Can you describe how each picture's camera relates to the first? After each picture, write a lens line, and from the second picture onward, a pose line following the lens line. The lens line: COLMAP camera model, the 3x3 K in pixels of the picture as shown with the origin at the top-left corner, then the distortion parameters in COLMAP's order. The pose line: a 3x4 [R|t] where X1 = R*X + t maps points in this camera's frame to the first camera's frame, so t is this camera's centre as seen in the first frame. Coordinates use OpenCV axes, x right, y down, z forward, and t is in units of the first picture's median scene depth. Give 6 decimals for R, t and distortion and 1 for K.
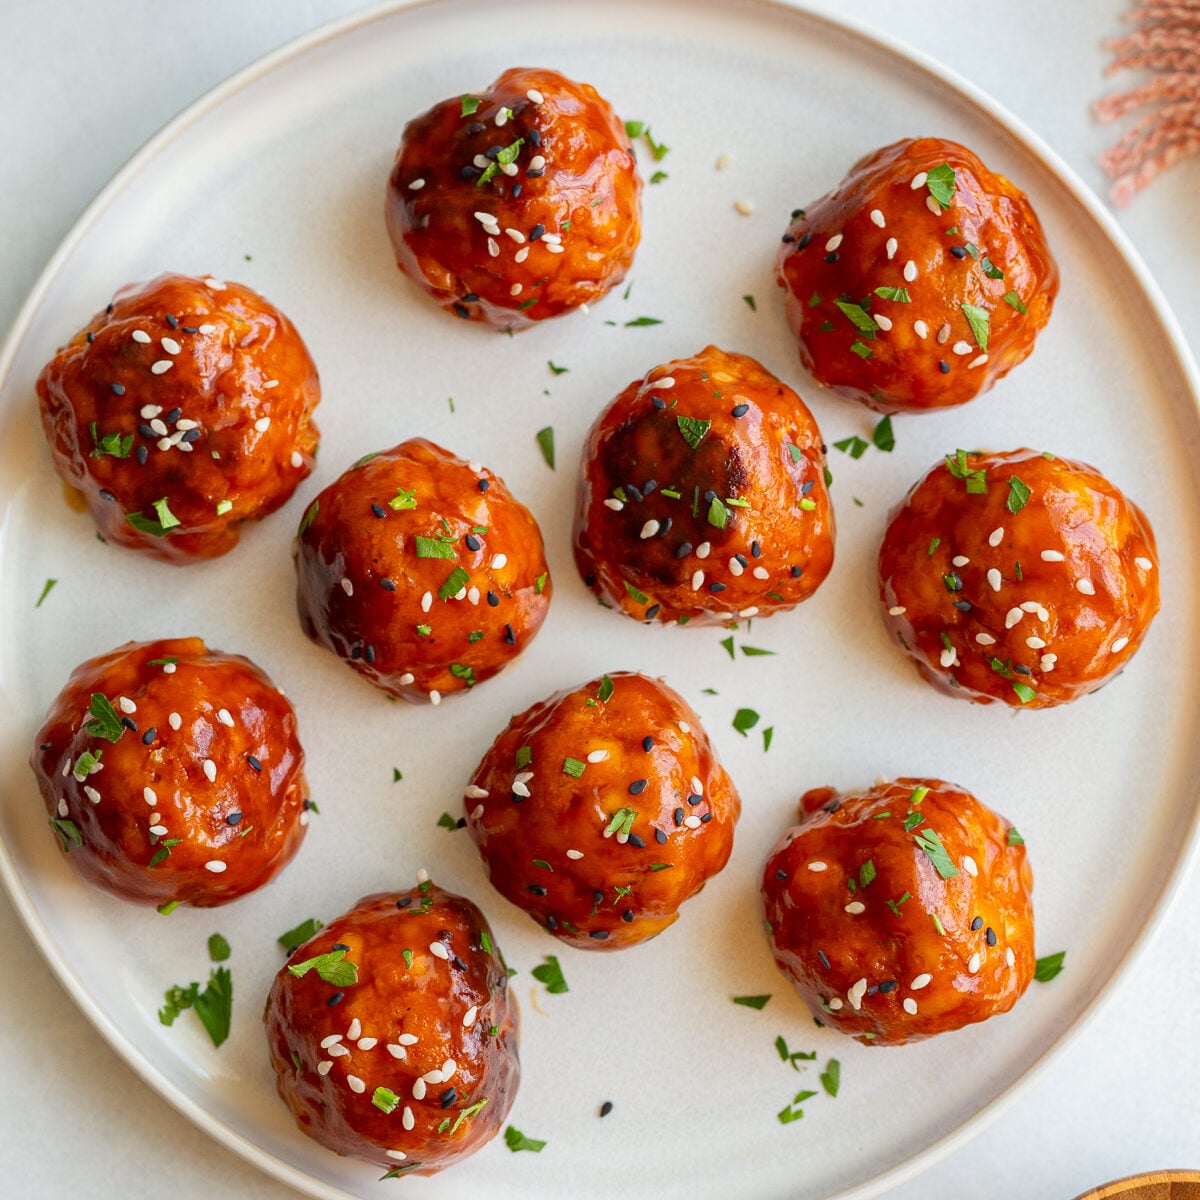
lens RADIAL K [[6556.7, 0, 639.1], [0, 6556.7, 597.2], [0, 0, 1]] dist [-0.046731, 7.001198]
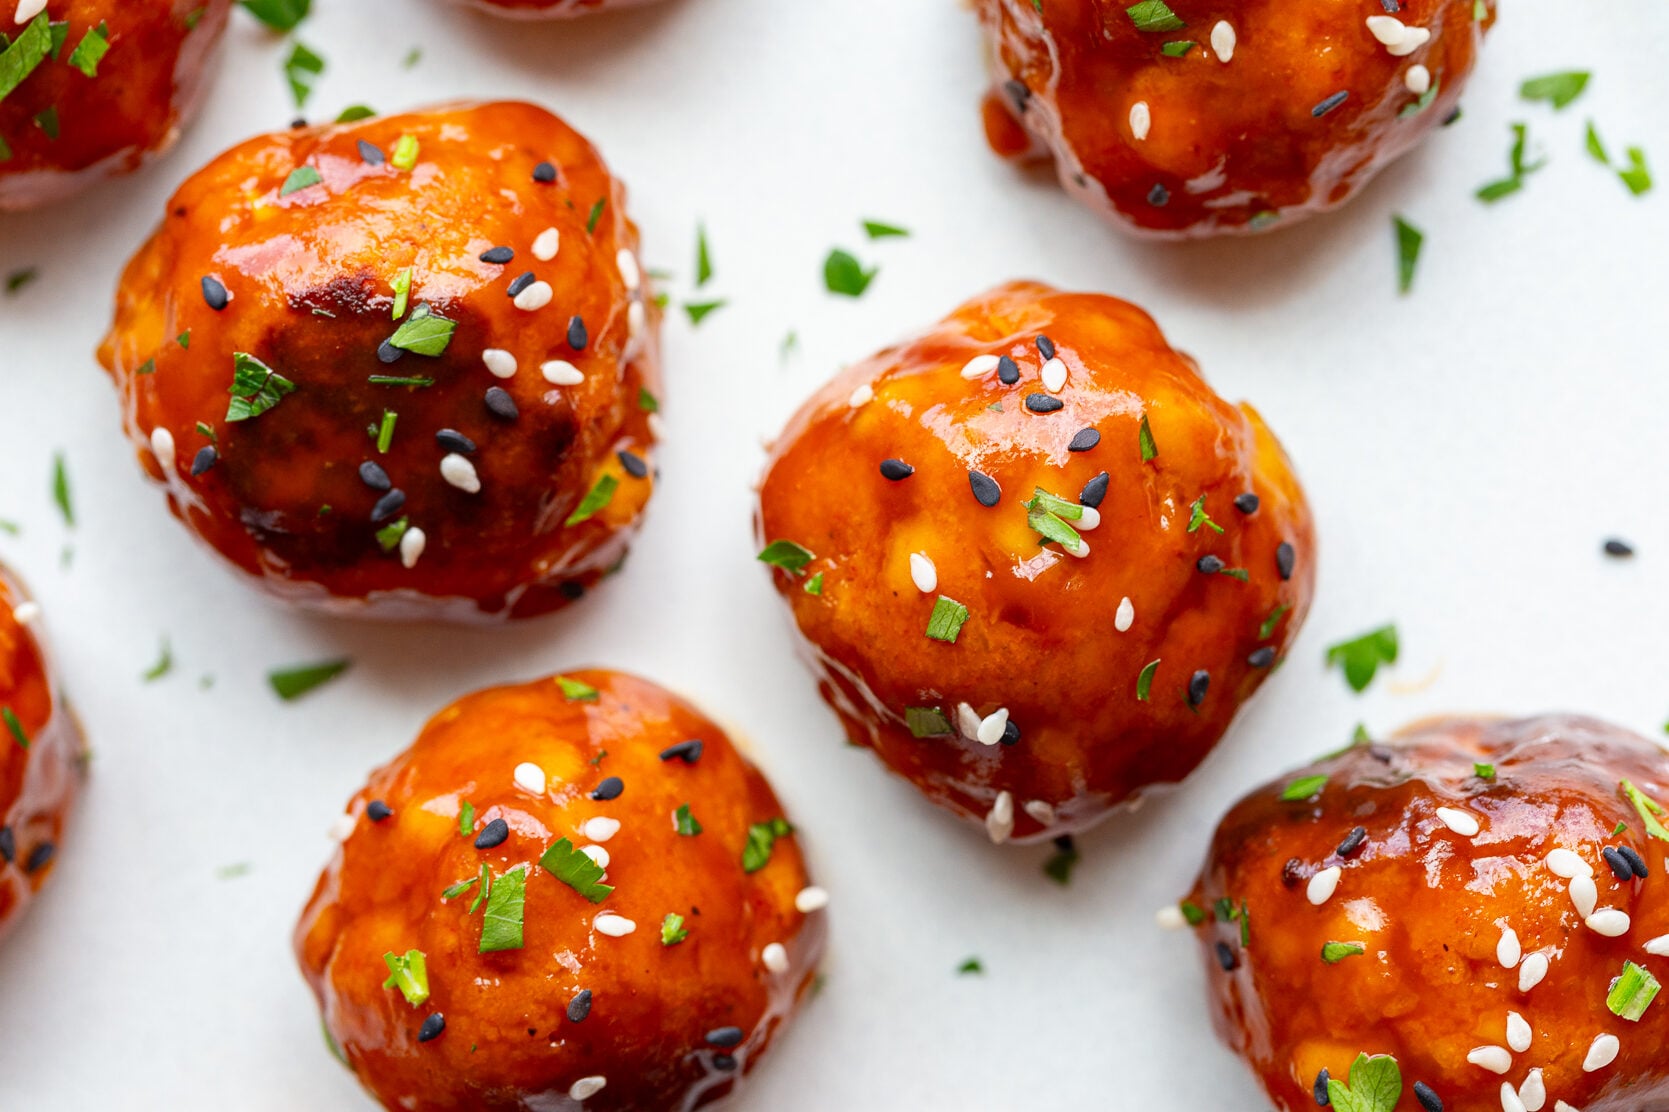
lens RADIAL K [[6642.0, 0, 892.7], [0, 6642.0, 556.4], [0, 0, 1]] dist [0.009384, 3.301436]
pose [[-0.017424, -0.999777, -0.011951, 0.000783], [0.999741, -0.017596, 0.014410, 0.014686], [-0.014617, -0.011697, 0.999825, 0.499269]]
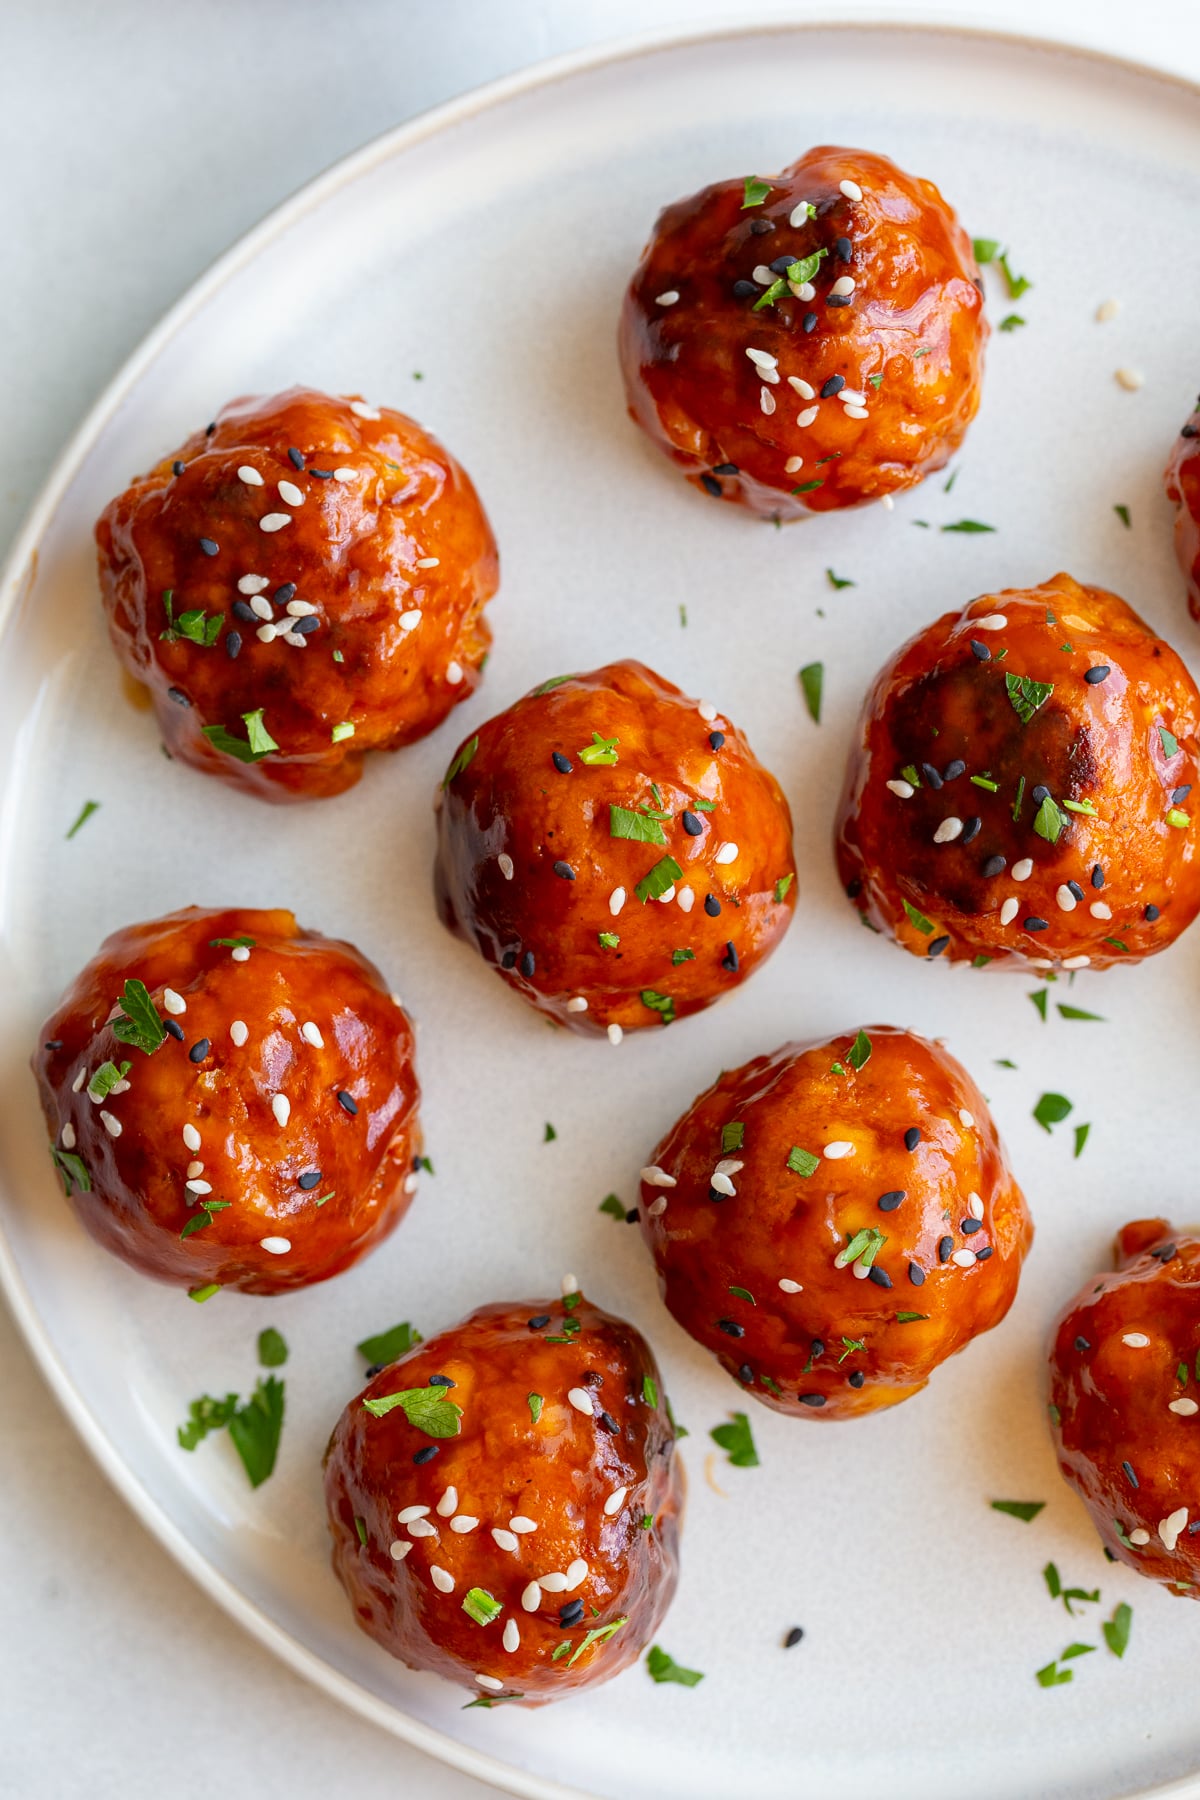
lens RADIAL K [[6601.7, 0, 600.0], [0, 6601.7, 900.0], [0, 0, 1]] dist [-0.013777, 0.782754]
pose [[0.993555, 0.108207, -0.033768, -0.010542], [-0.106960, 0.993583, 0.036769, -0.024681], [0.037530, -0.032920, 0.998753, 0.299953]]
